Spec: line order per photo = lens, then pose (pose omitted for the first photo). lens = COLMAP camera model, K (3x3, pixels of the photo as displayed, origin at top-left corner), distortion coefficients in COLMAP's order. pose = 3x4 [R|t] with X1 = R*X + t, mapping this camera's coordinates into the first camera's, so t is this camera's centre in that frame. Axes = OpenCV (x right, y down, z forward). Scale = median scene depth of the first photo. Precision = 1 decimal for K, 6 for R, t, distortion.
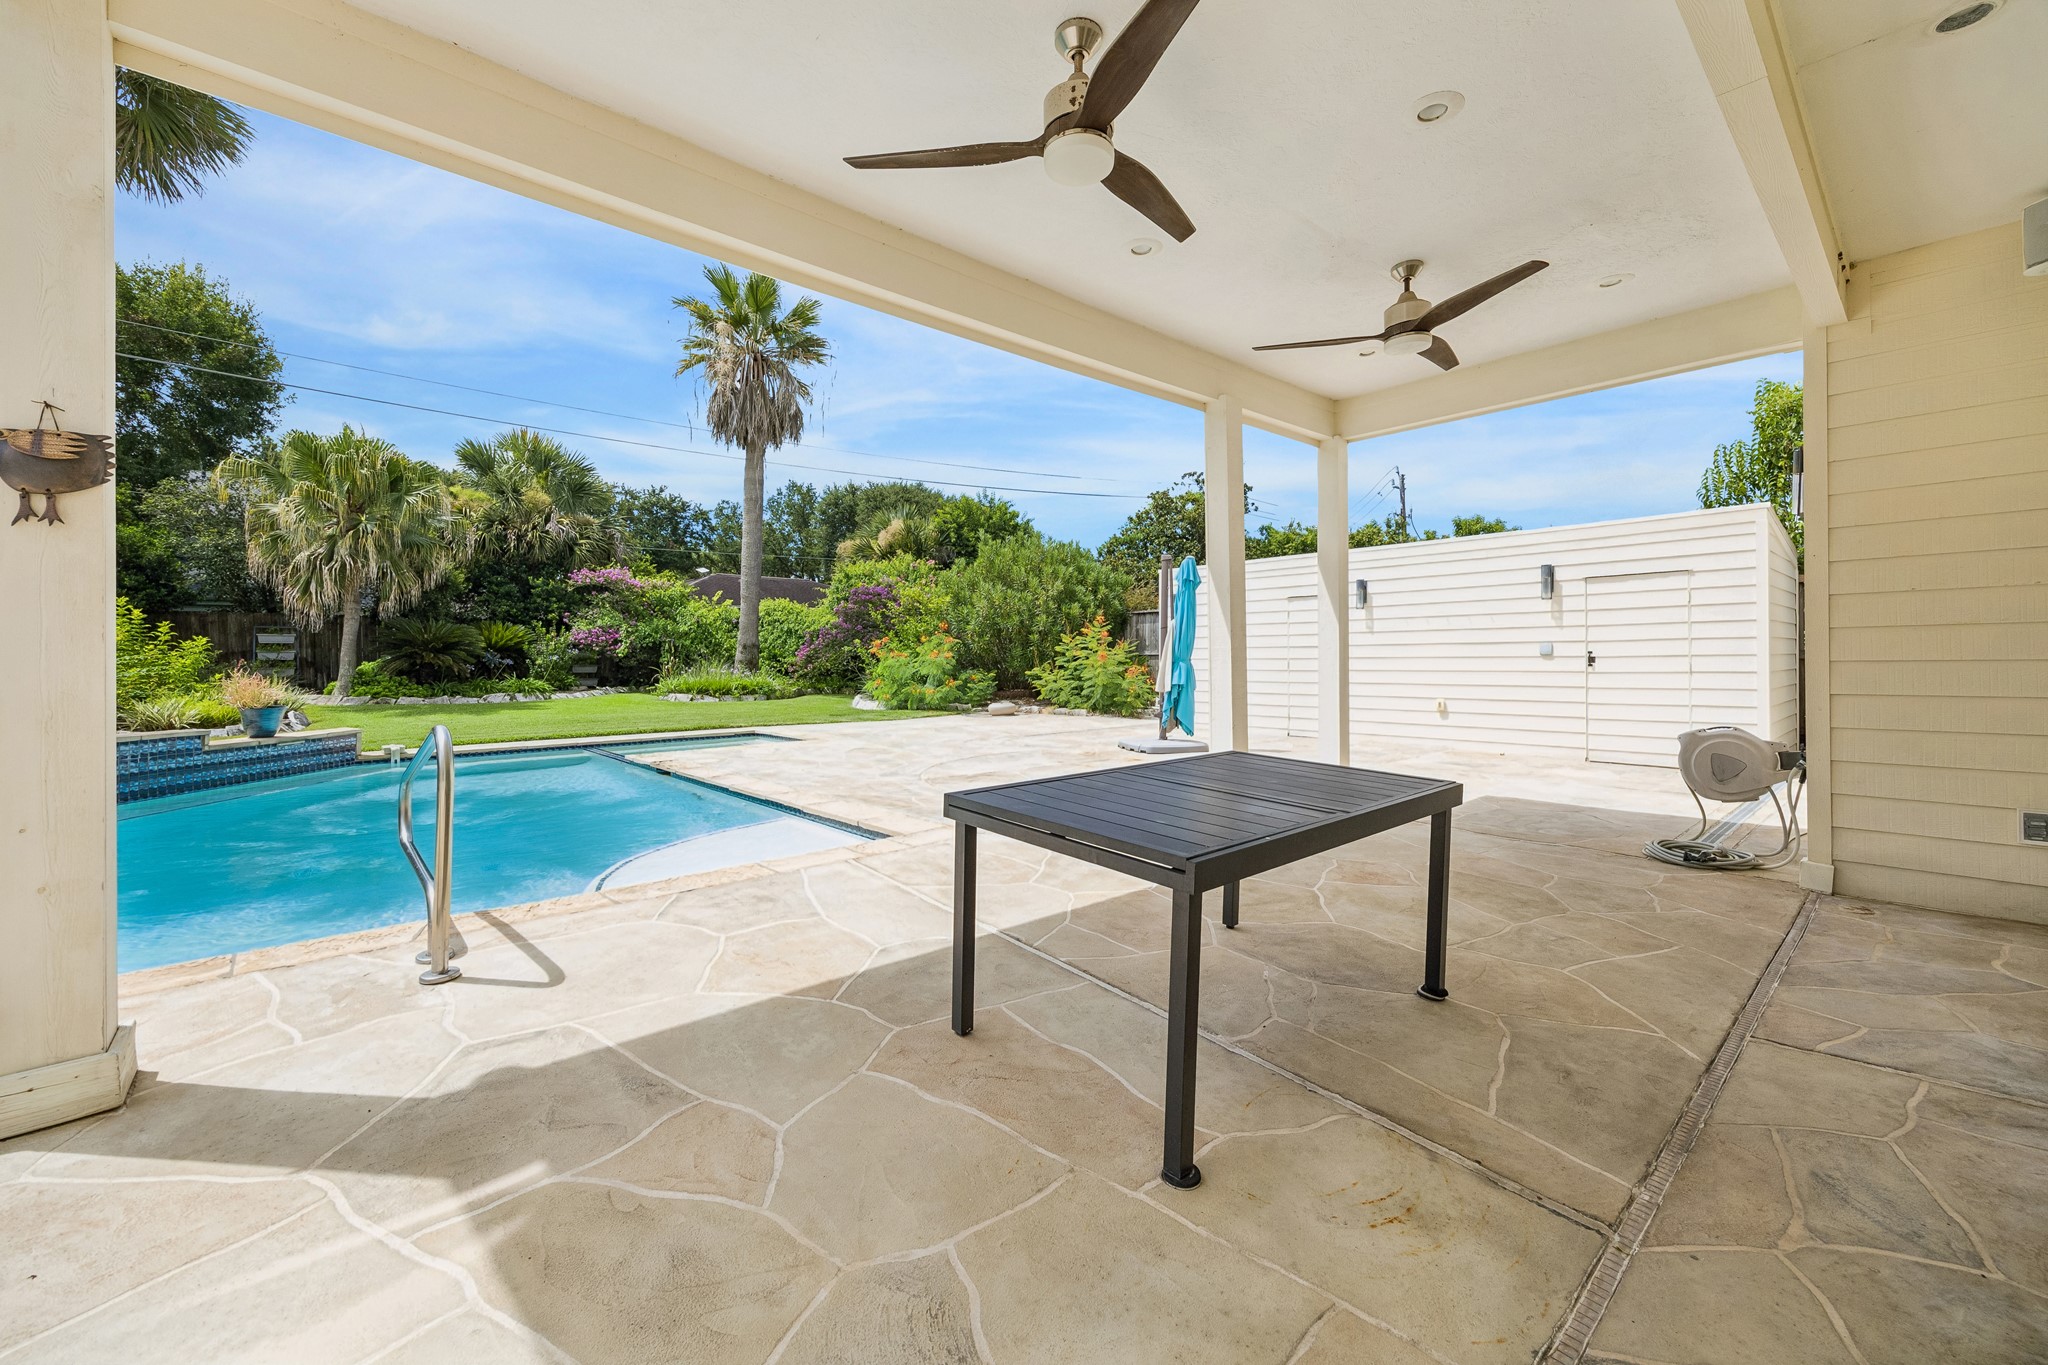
lens RADIAL K [[809.8, 0, 1024.6], [0, 809.8, 656.2], [0, 0, 1]] dist [-0.000272, 0.000142]
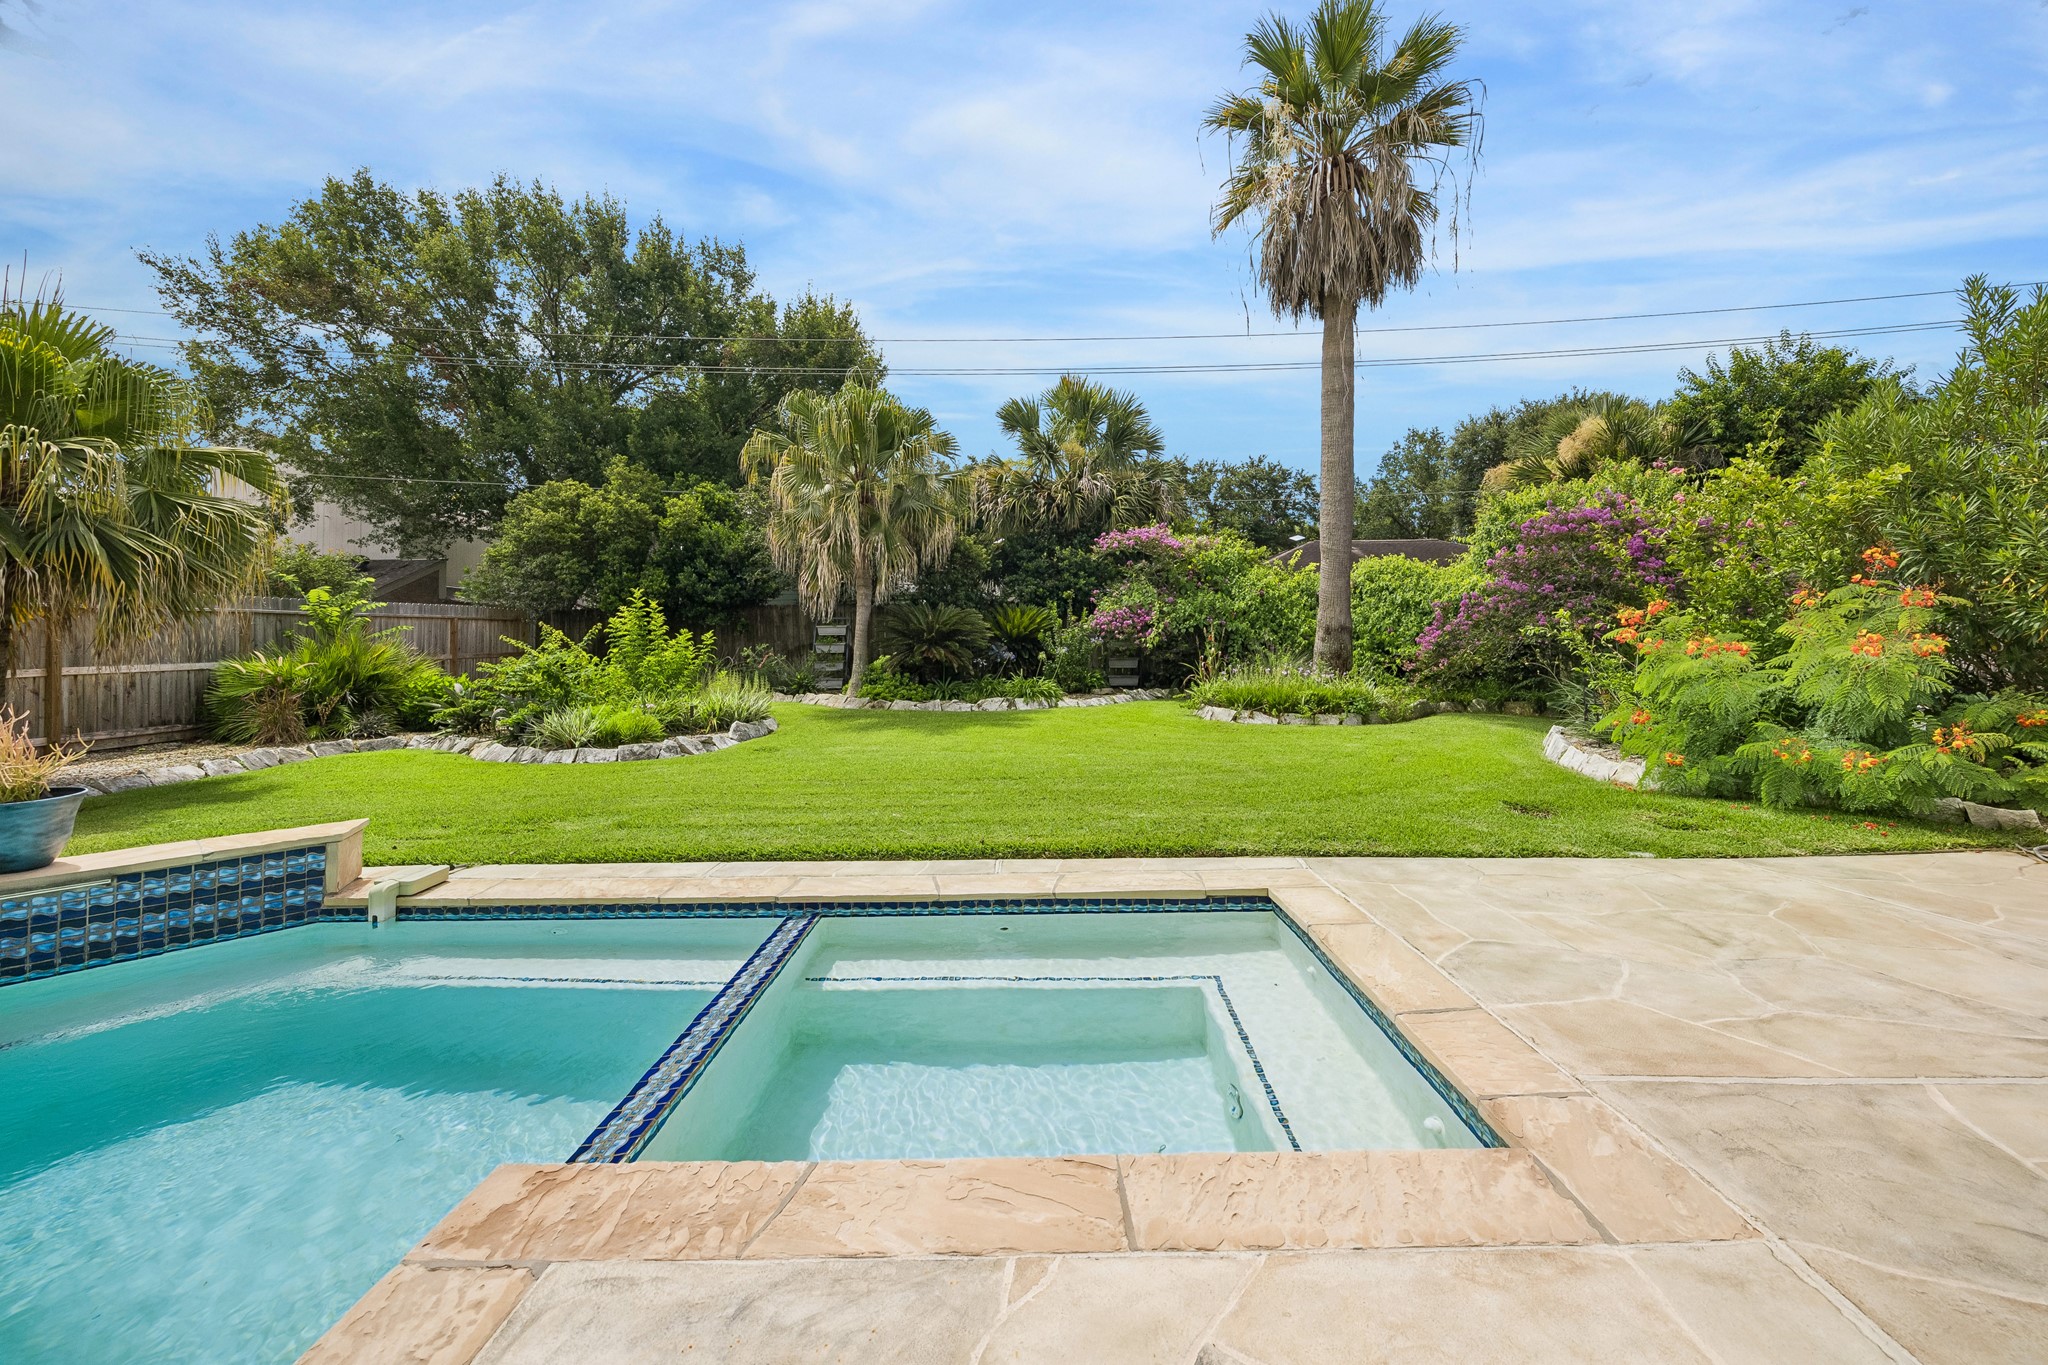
lens RADIAL K [[794.8, 0, 1033.7], [0, 794.8, 620.9], [0, 0, 1]] dist [-0.001728, -0.000167]
pose [[0.743786, -0.025139, -0.667945, -0.109105], [0.008967, 0.999578, -0.027636, -0.004340], [0.668358, 0.014565, 0.743697, 0.405688]]
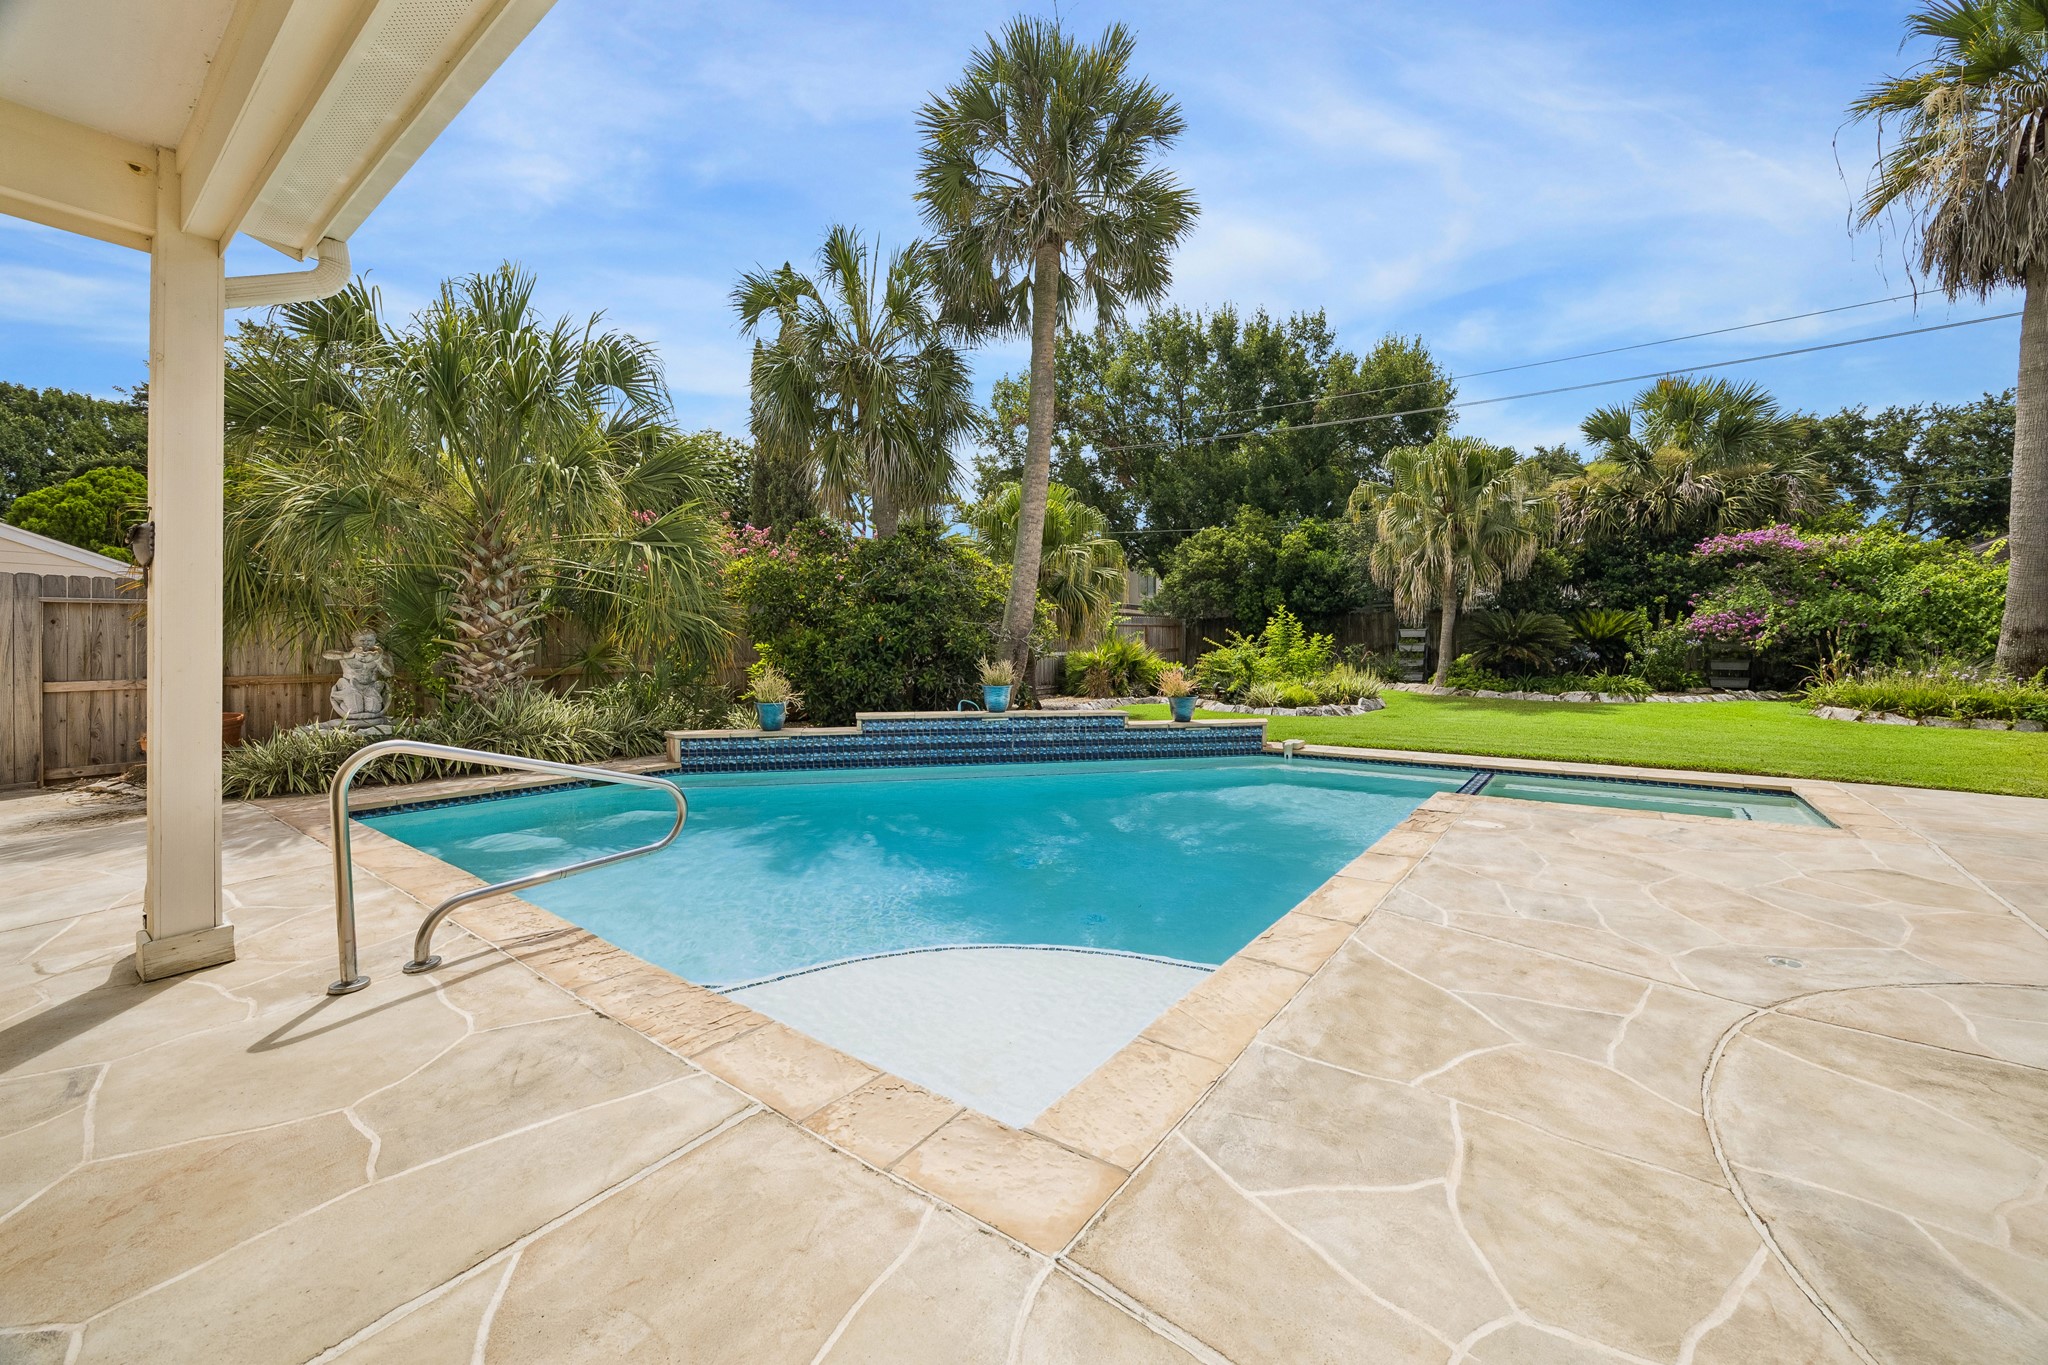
lens RADIAL K [[786.5, 0, 1035.9], [0, 786.5, 659.8], [0, 0, 1]] dist [-0.002482, -0.000221]
pose [[0.203002, 0.017955, -0.979014, 0.055052], [0.001799, 0.999823, 0.018710, -0.004707], [0.979177, -0.005559, 0.202934, 0.216188]]
